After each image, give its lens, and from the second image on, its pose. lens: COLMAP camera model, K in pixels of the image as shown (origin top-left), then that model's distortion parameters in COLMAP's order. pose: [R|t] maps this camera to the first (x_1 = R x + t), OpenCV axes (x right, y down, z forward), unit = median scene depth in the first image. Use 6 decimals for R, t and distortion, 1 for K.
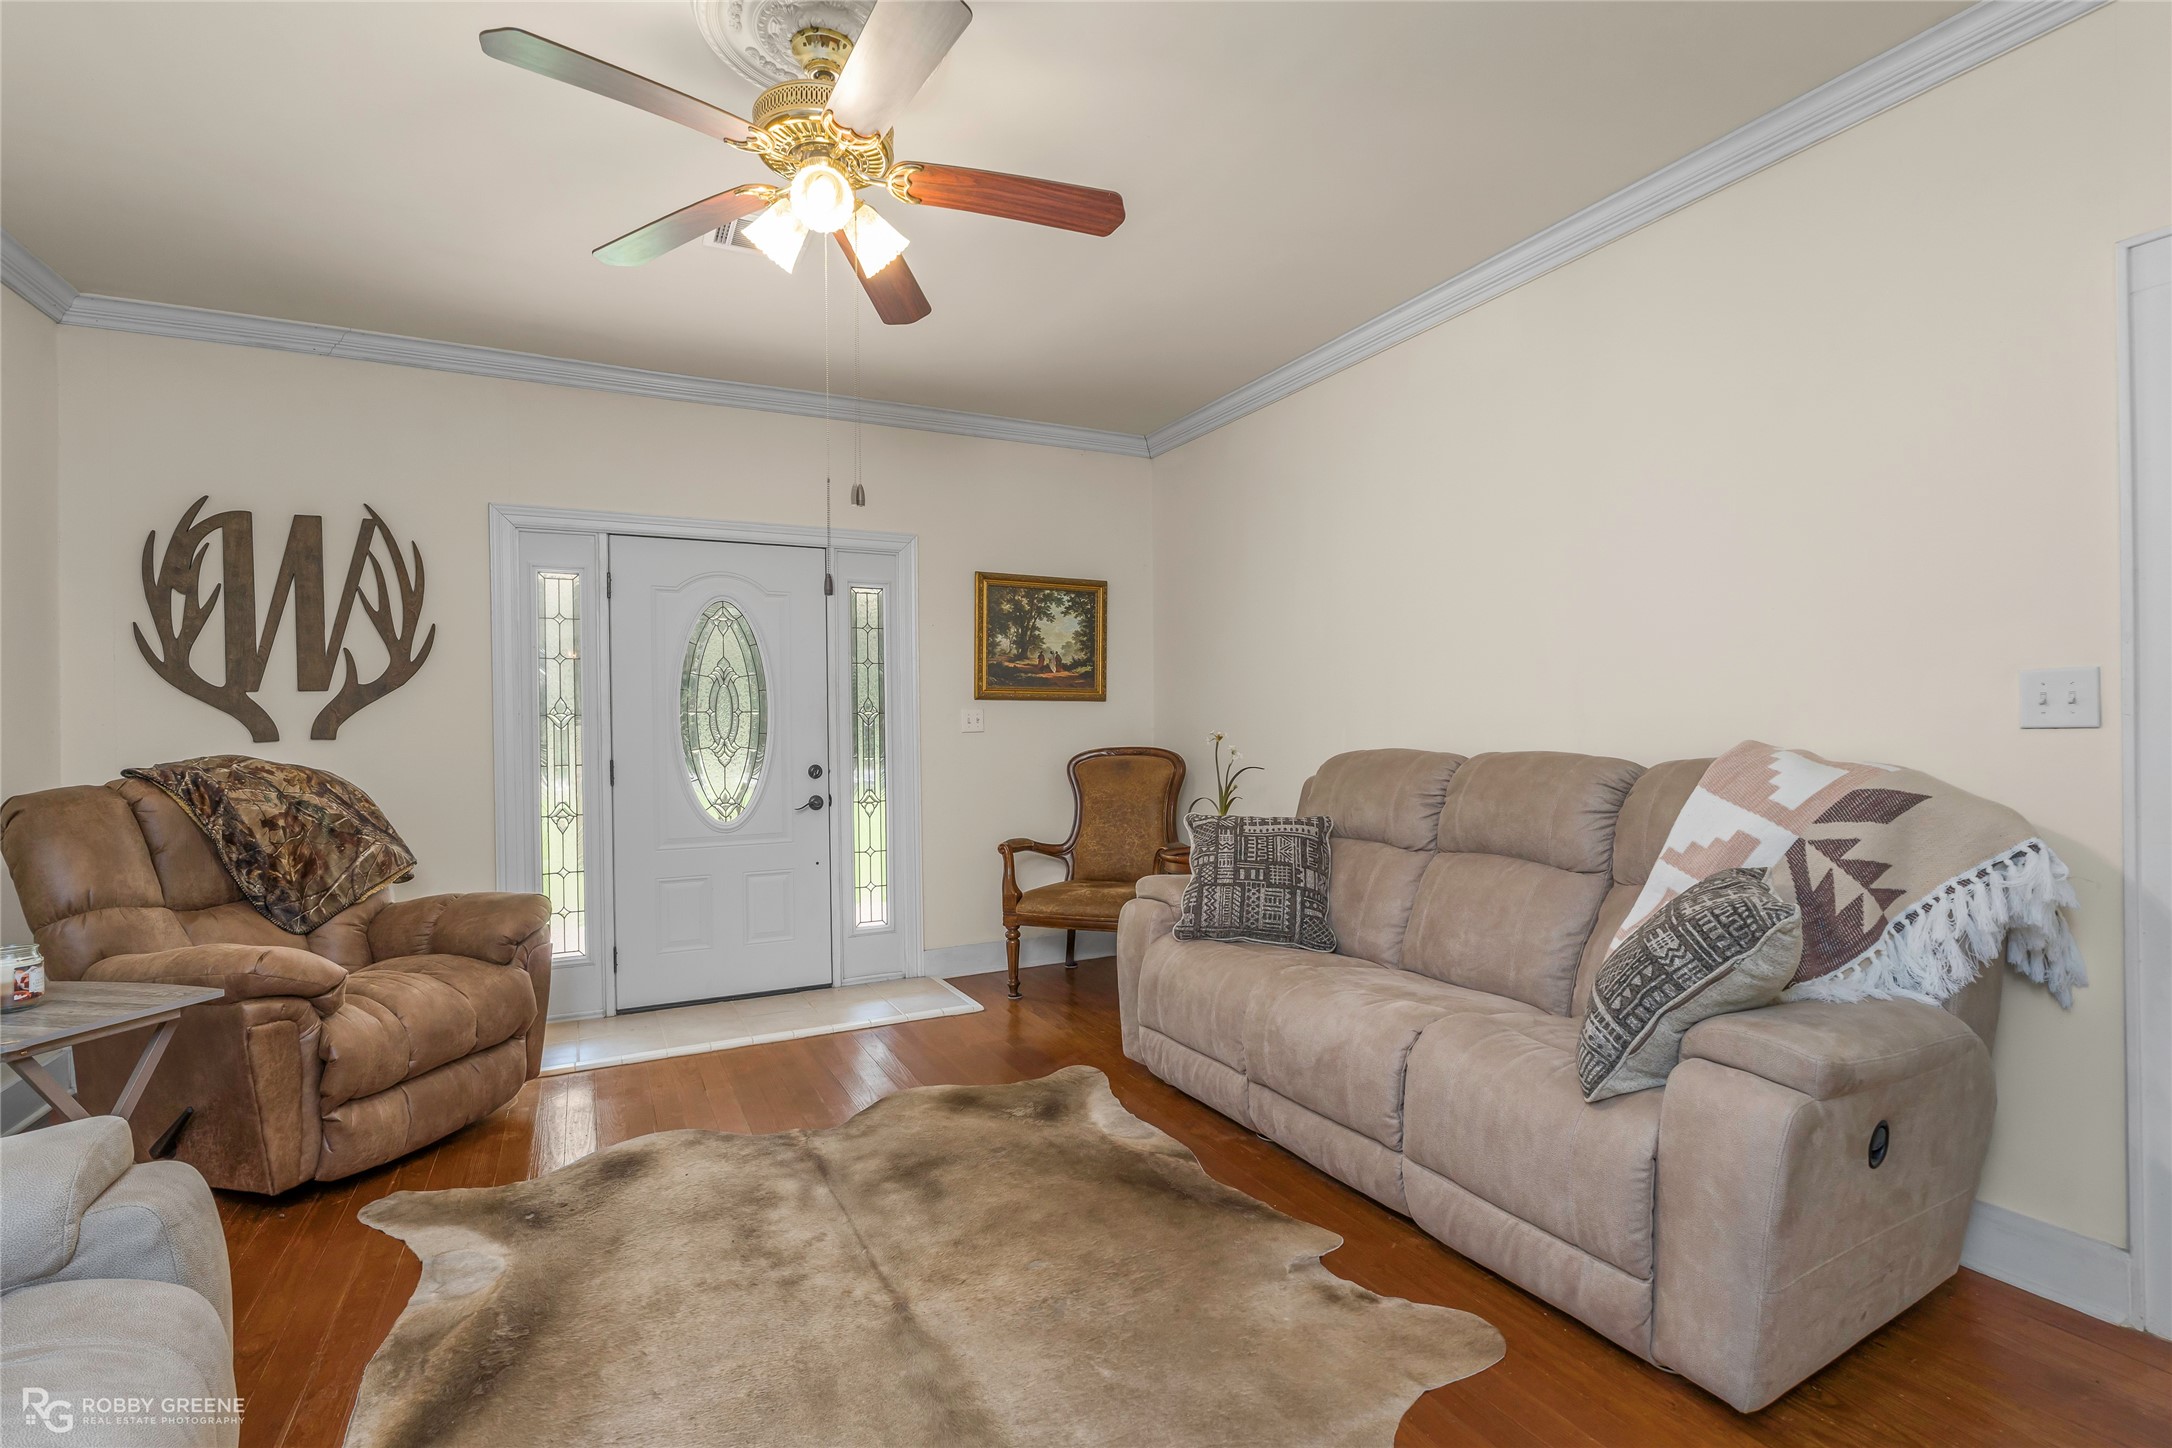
lens RADIAL K [[1001.8, 0, 1085.3], [0, 1001.8, 737.5], [0, 0, 1]] dist [-0.018059, 0.007104]
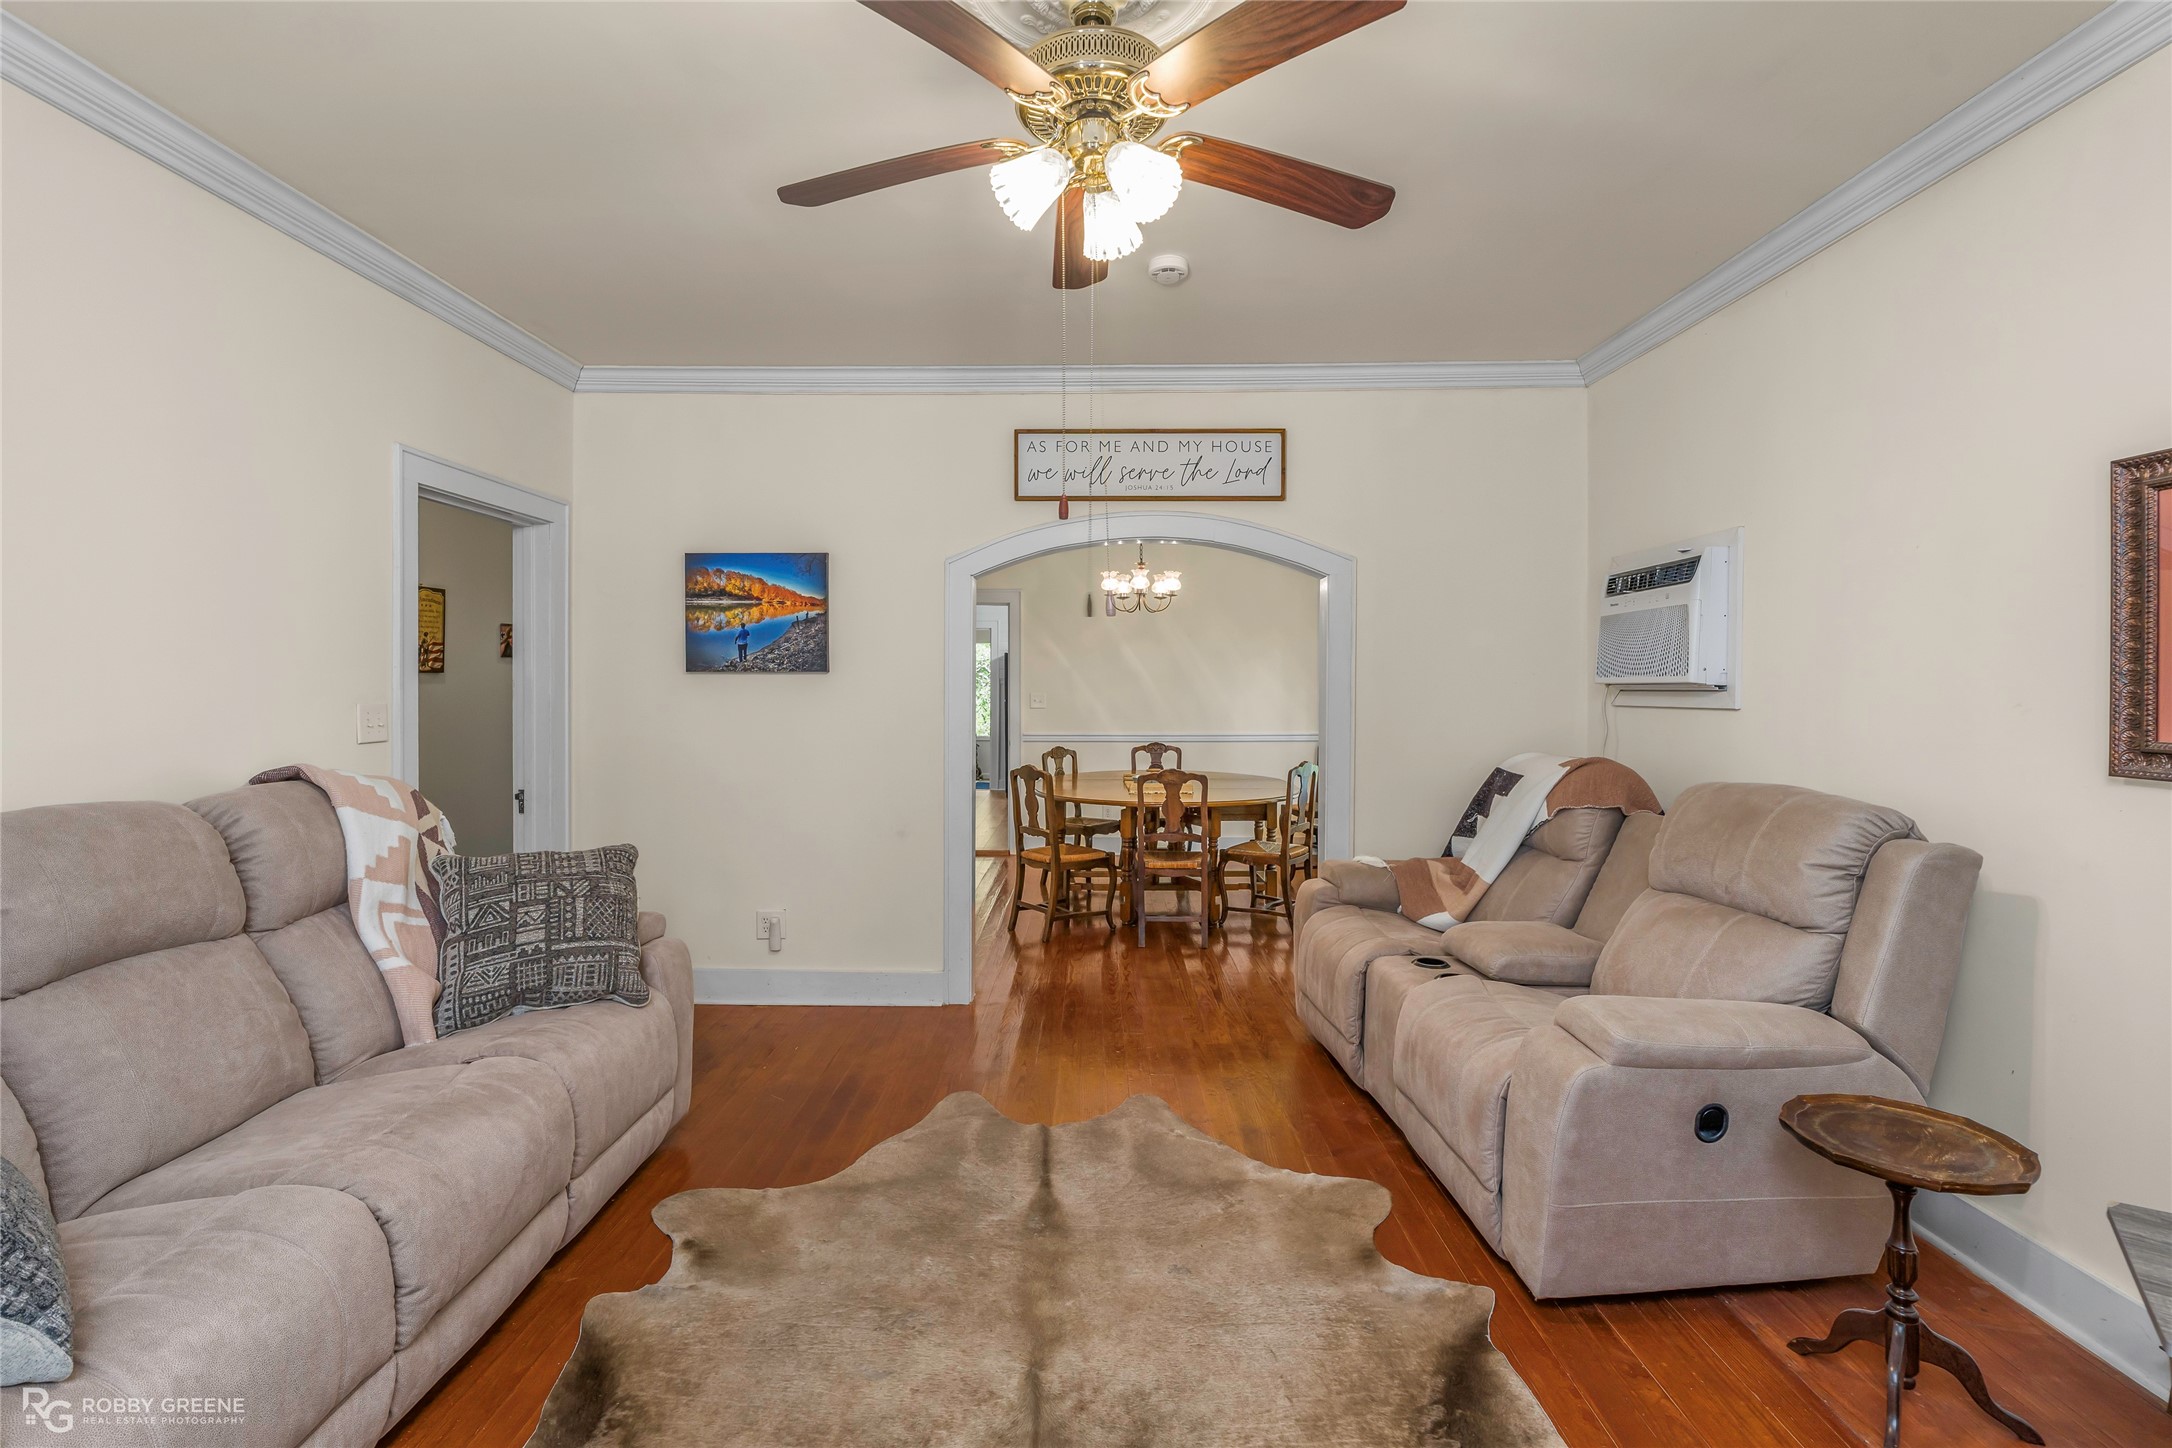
lens RADIAL K [[985.4, 0, 1084.1], [0, 985.4, 707.1], [0, 0, 1]] dist [-0.012709, 0.001282]
pose [[-0.885457, 0.006754, 0.464673, -0.428570], [0.013402, 0.999850, 0.011006, -0.045907], [-0.464528, 0.015973, -0.885414, 1.156079]]
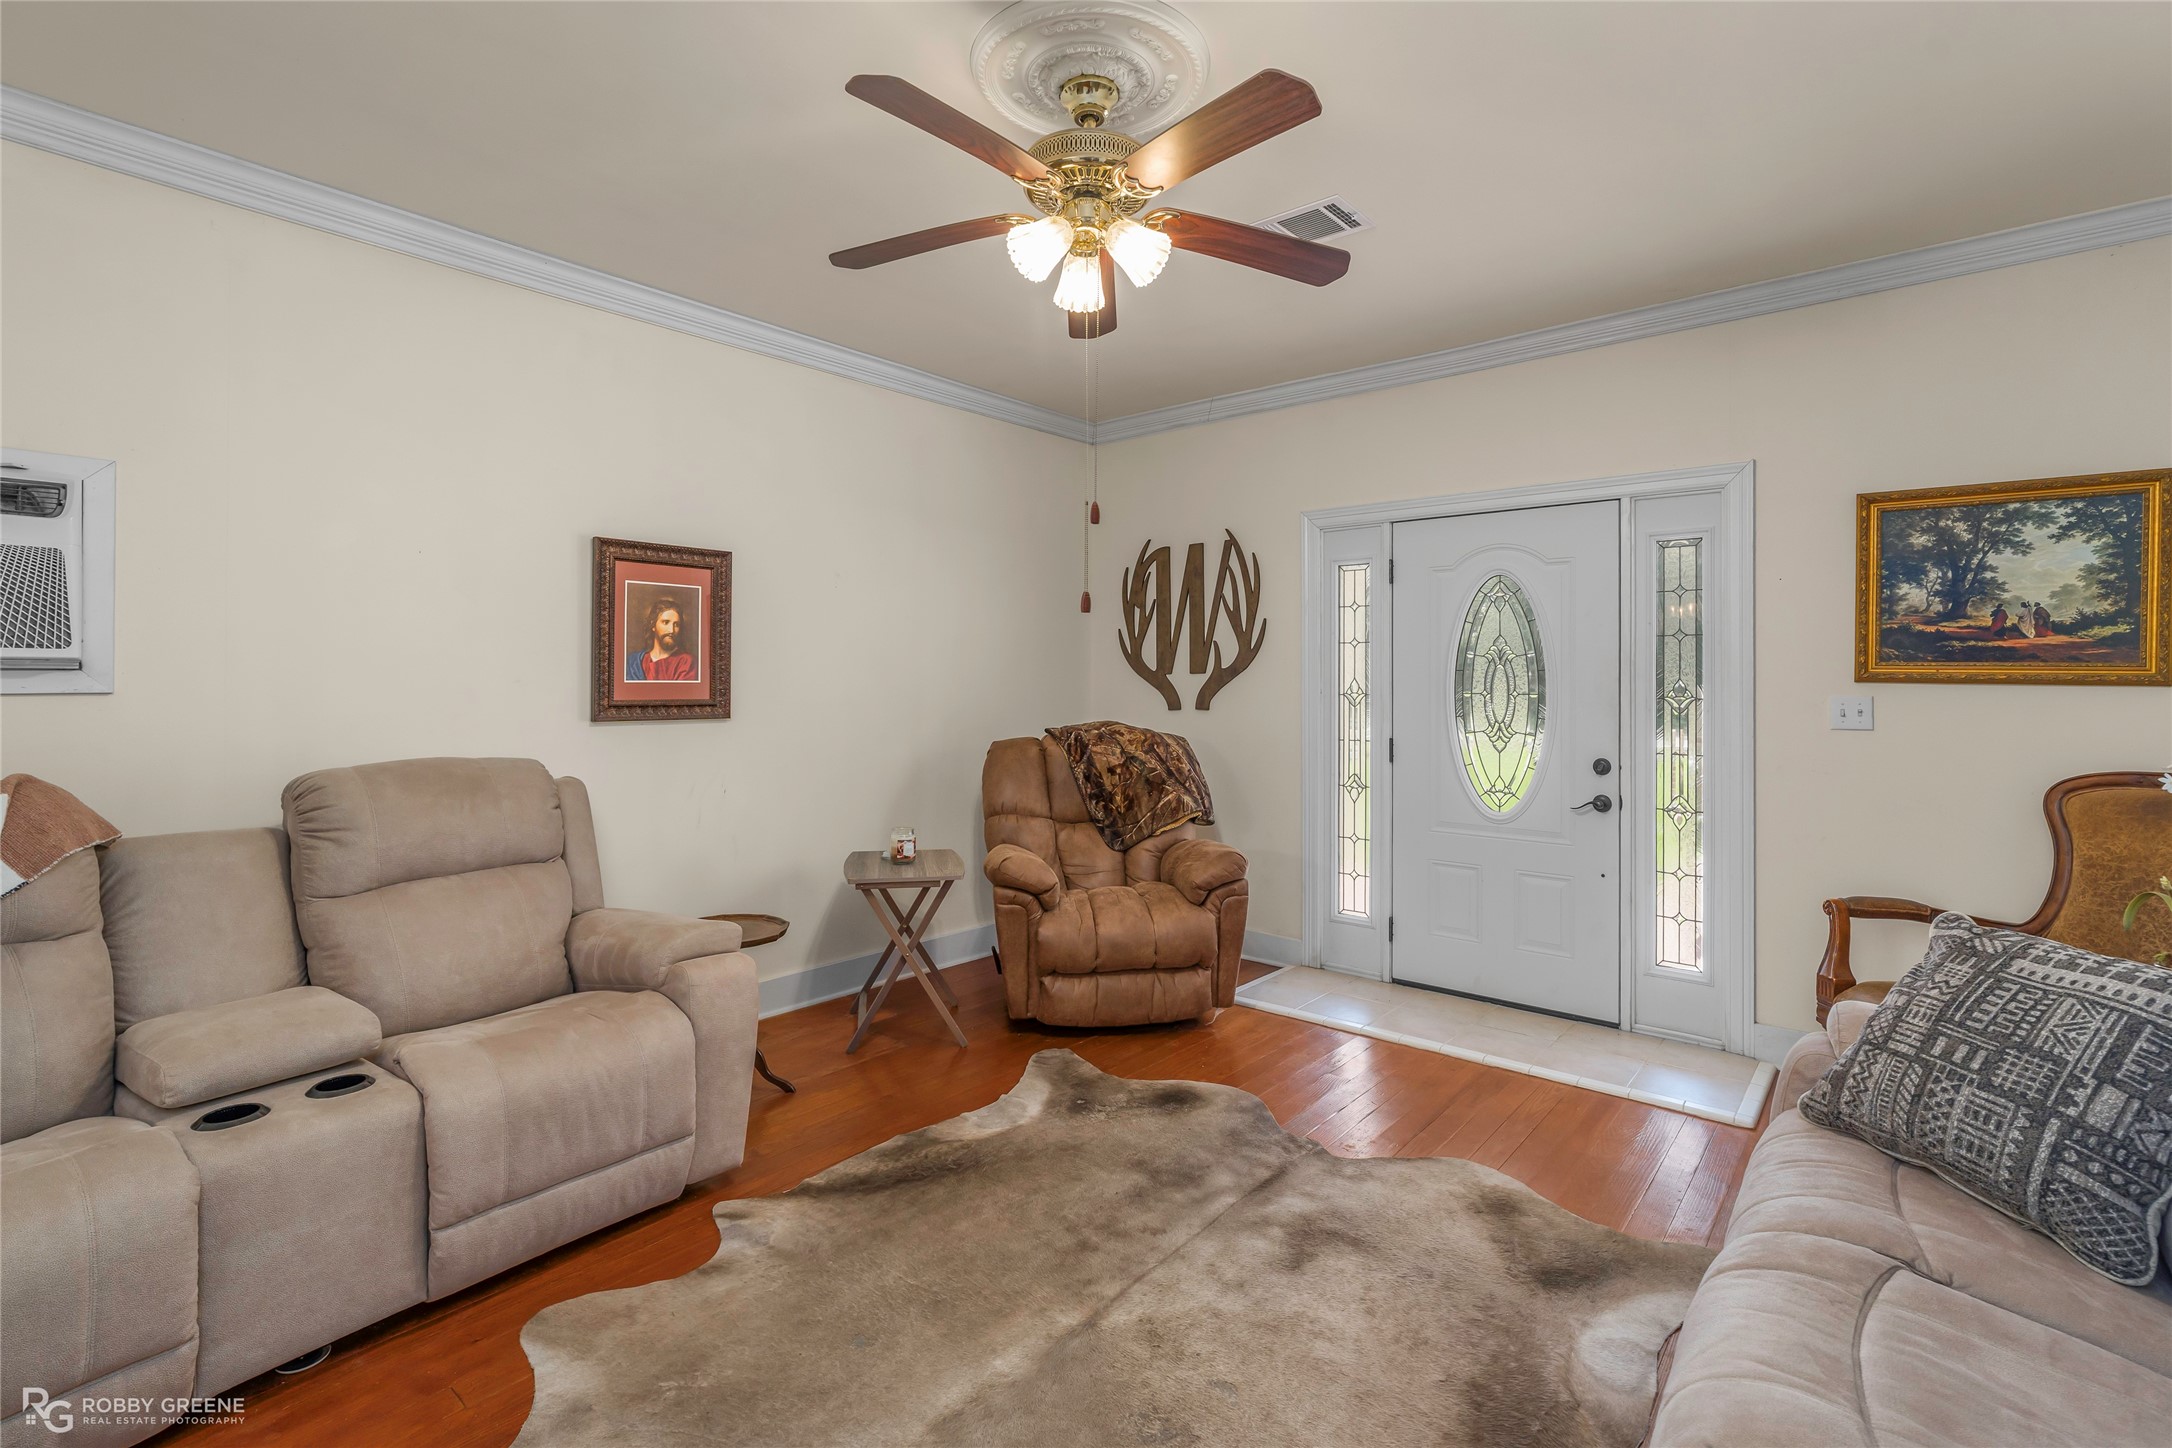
lens RADIAL K [[989.7, 0, 1082.9], [0, 989.7, 683.6], [0, 0, 1]] dist [-0.009520, 0.001625]
pose [[0.389537, 0.017591, -0.920843, 0.455740], [-0.019183, 0.999756, 0.010984, -0.051434], [0.920811, 0.013386, 0.389779, 0.382710]]
